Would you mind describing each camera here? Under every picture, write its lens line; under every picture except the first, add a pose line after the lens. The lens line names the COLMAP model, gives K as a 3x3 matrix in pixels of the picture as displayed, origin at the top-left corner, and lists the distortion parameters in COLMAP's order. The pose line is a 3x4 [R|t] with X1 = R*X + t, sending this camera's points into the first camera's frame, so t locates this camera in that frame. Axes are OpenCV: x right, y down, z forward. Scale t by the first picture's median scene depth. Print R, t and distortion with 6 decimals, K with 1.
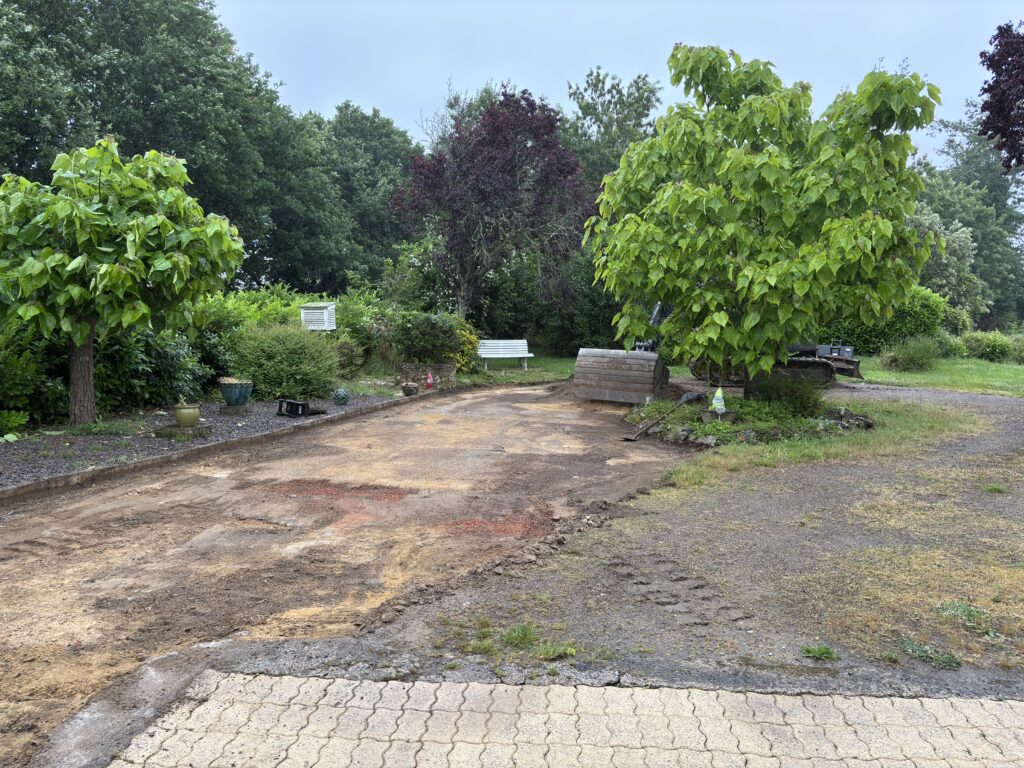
lens RADIAL K [[762.5, 0, 511.2], [0, 762.5, 385.5], [0, 0, 1]] dist [0.040780, -0.007404]
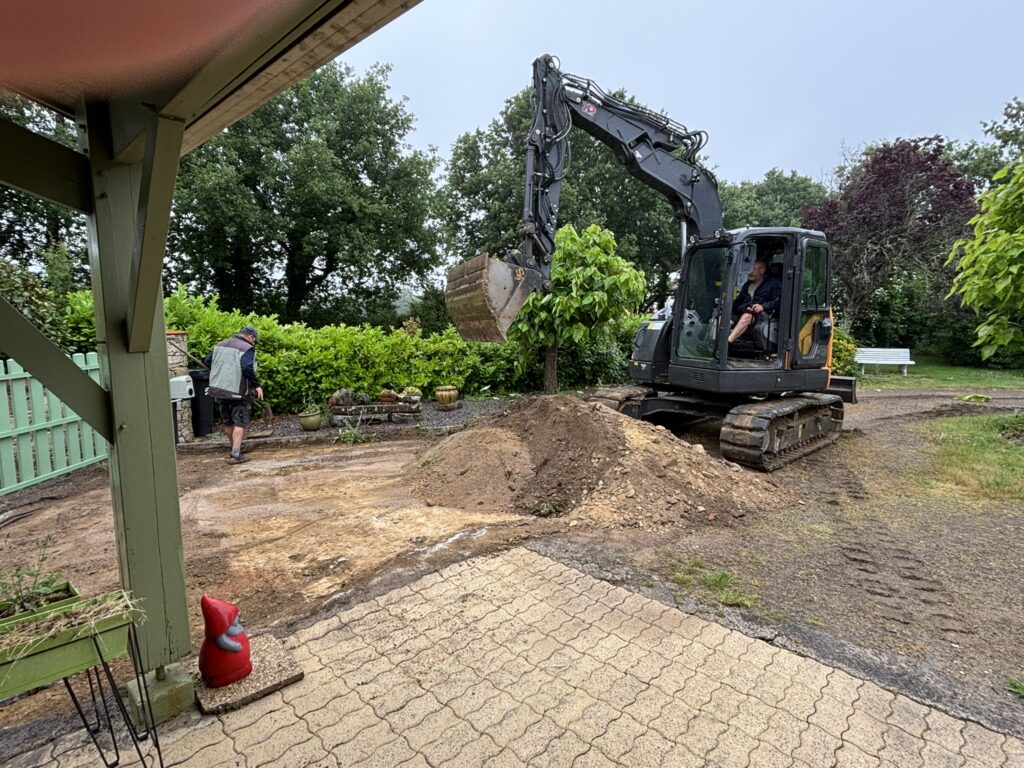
lens RADIAL K [[518.4, 0, 511.1], [0, 518.4, 380.9], [0, 0, 1]] dist [0.000506, 0.001761]
pose [[0.776271, 0.061469, -0.627396, 0.214831], [-0.055042, 0.998043, 0.029680, -0.009727], [0.627992, 0.011493, 0.778135, 0.085020]]
